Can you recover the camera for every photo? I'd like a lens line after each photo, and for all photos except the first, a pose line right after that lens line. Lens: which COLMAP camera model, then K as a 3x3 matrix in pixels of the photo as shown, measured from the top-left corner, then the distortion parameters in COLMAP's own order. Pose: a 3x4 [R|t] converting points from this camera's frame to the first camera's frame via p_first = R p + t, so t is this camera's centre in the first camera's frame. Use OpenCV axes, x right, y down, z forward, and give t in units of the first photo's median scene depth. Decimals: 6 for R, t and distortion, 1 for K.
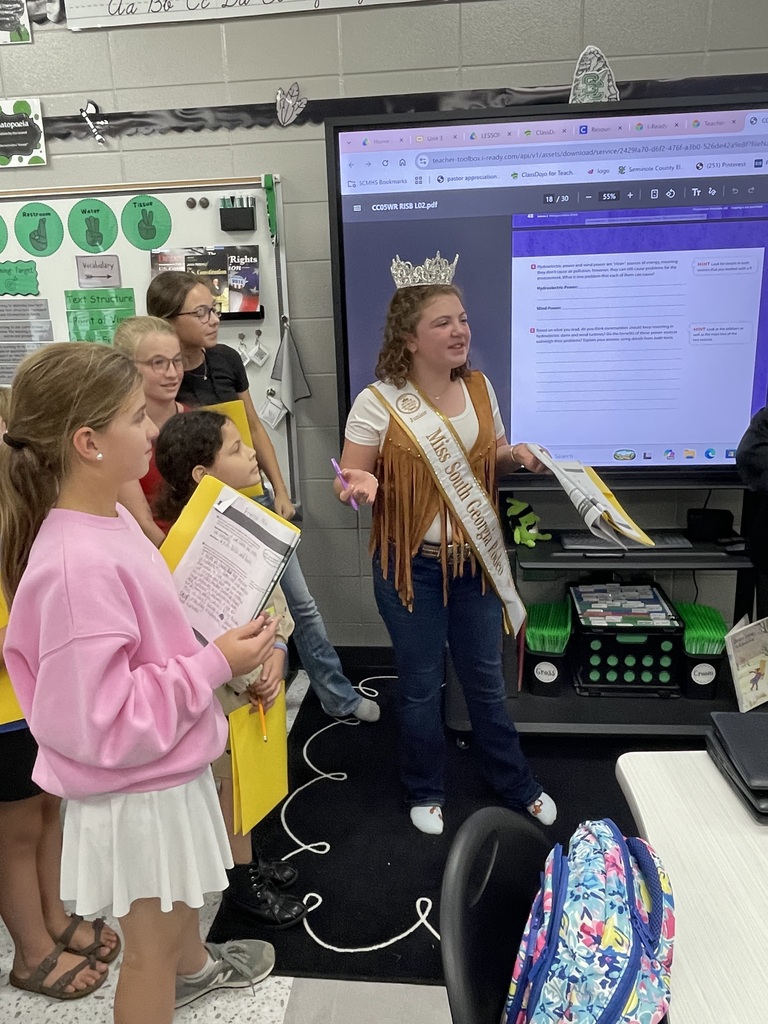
lens RADIAL K [[789.5, 0, 377.8], [0, 789.5, 502.1], [0, 0, 1]] dist [-0.007910, 0.004393]
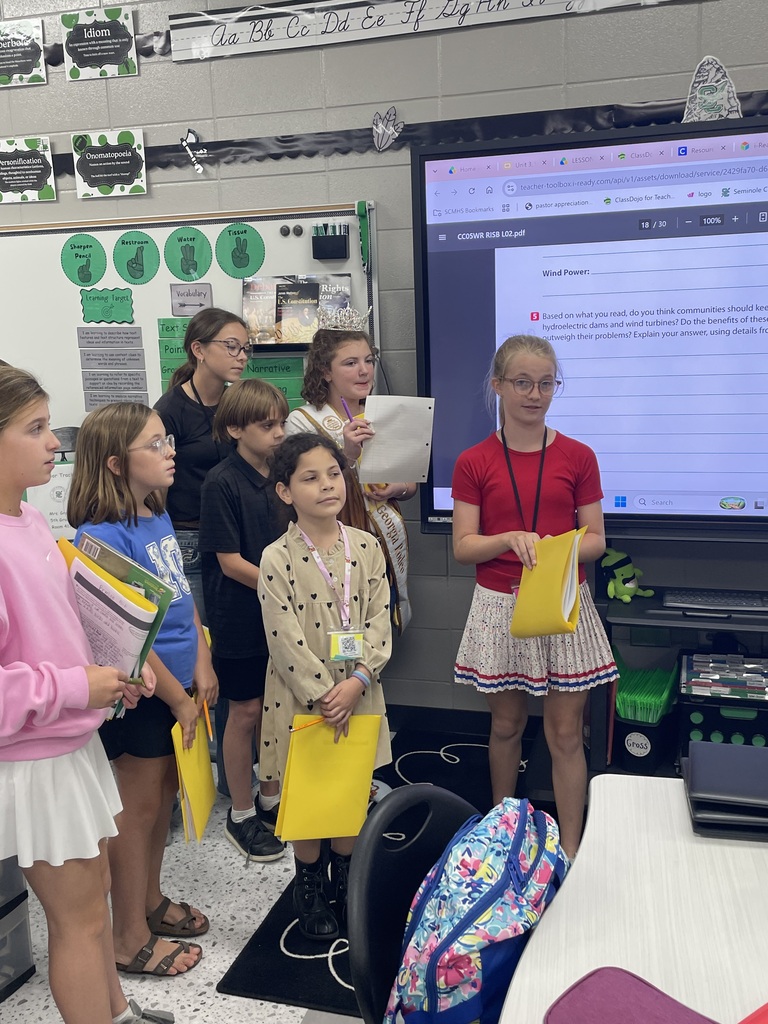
lens RADIAL K [[998.4, 0, 389.7], [0, 998.4, 508.4], [0, 0, 1]] dist [0.049047, 0.000000]
pose [[0.983297, 0.036491, -0.178314, 0.133542], [-0.048231, 0.996913, -0.061953, 0.034970], [0.175503, 0.069518, 0.982021, -0.181715]]
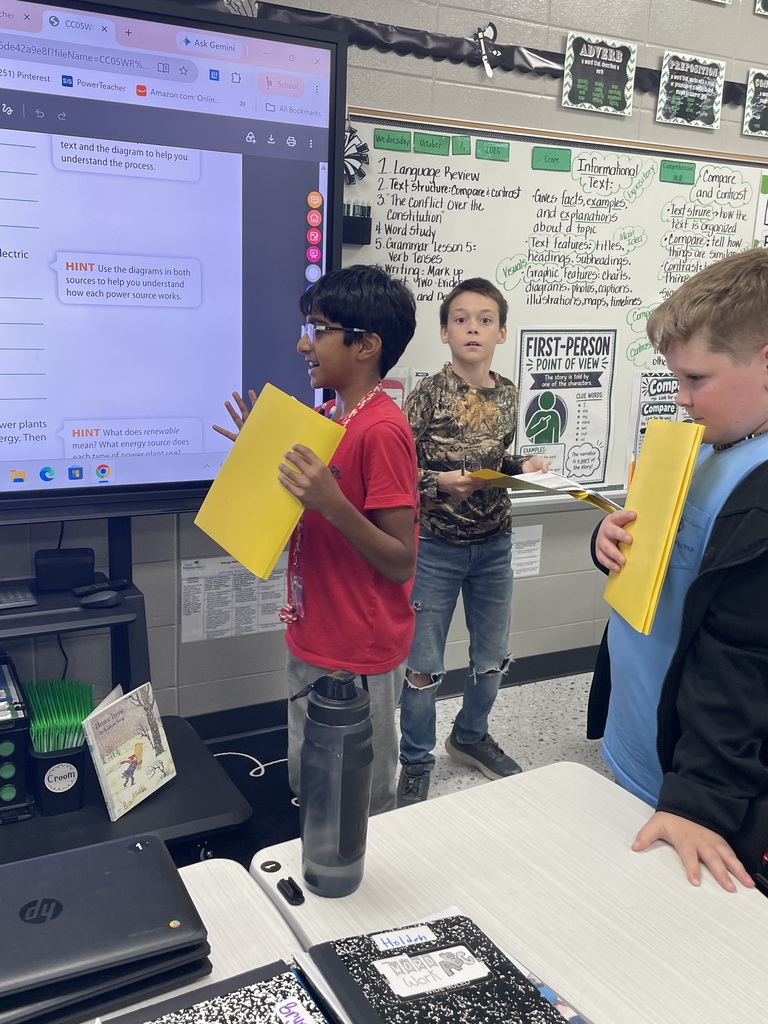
lens RADIAL K [[988.9, 0, 379.4], [0, 988.9, 509.8], [0, 0, 1]] dist [0.050497, 0.000000]
pose [[0.837241, -0.055602, 0.544001, 0.172564], [0.073218, 0.997258, -0.010757, 0.003861], [-0.541911, 0.048837, 0.839016, 0.060433]]
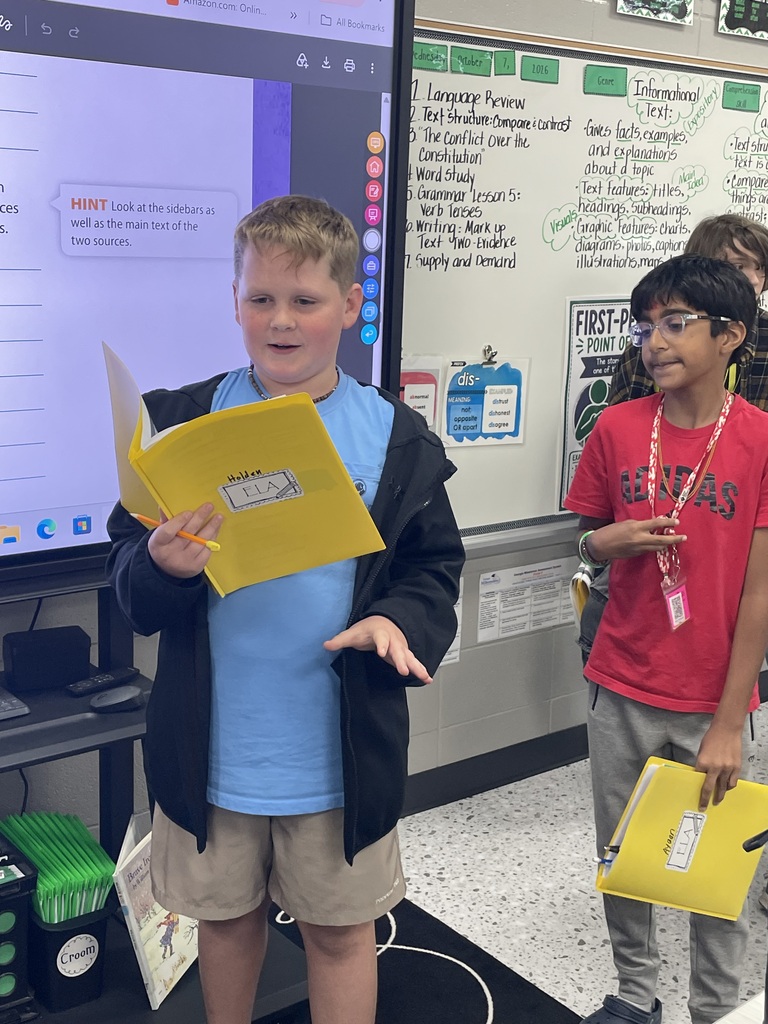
lens RADIAL K [[1344.7, 0, 383.9], [0, 1344.7, 496.6], [0, 0, 1]] dist [0.074303, 0.000000]
pose [[0.722059, -0.081915, 0.686965, -0.027302], [0.116208, 0.993218, -0.003712, -0.052207], [-0.682002, 0.082511, 0.726681, 0.195144]]
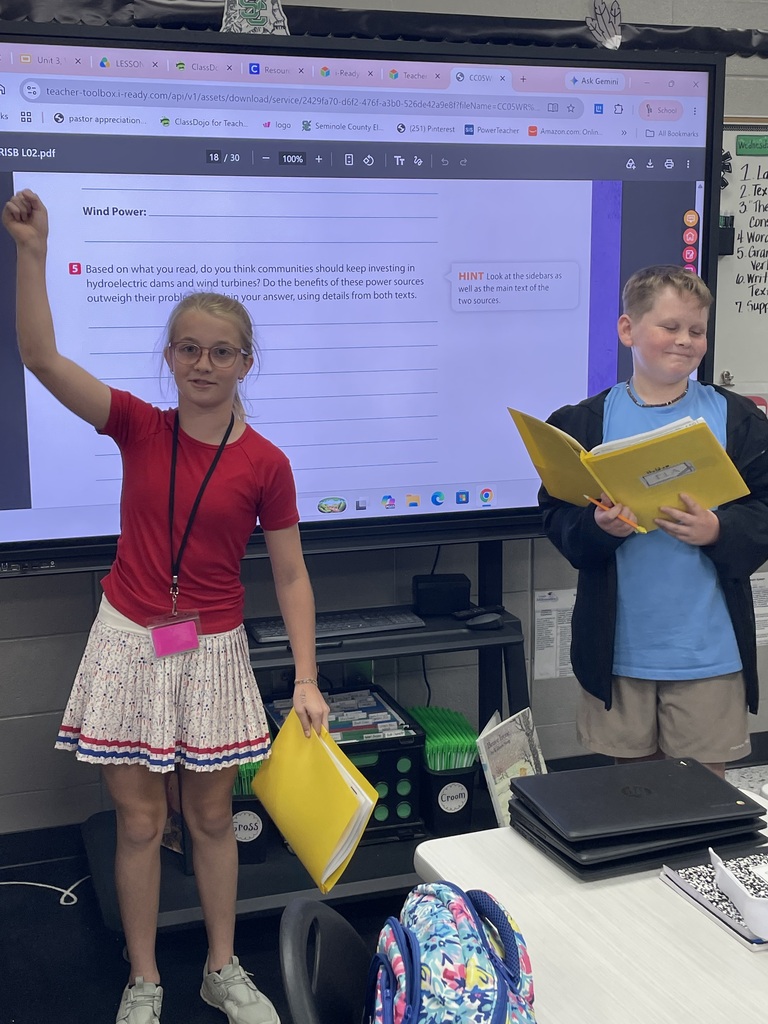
lens RADIAL K [[1344.7, 0, 383.8], [0, 1344.7, 496.3], [0, 0, 1]] dist [0.074303, 0.000000]
pose [[0.916927, -0.038515, 0.397192, -0.134915], [0.077489, 0.993571, -0.082540, 0.038092], [-0.391460, 0.106461, 0.914016, -0.154528]]
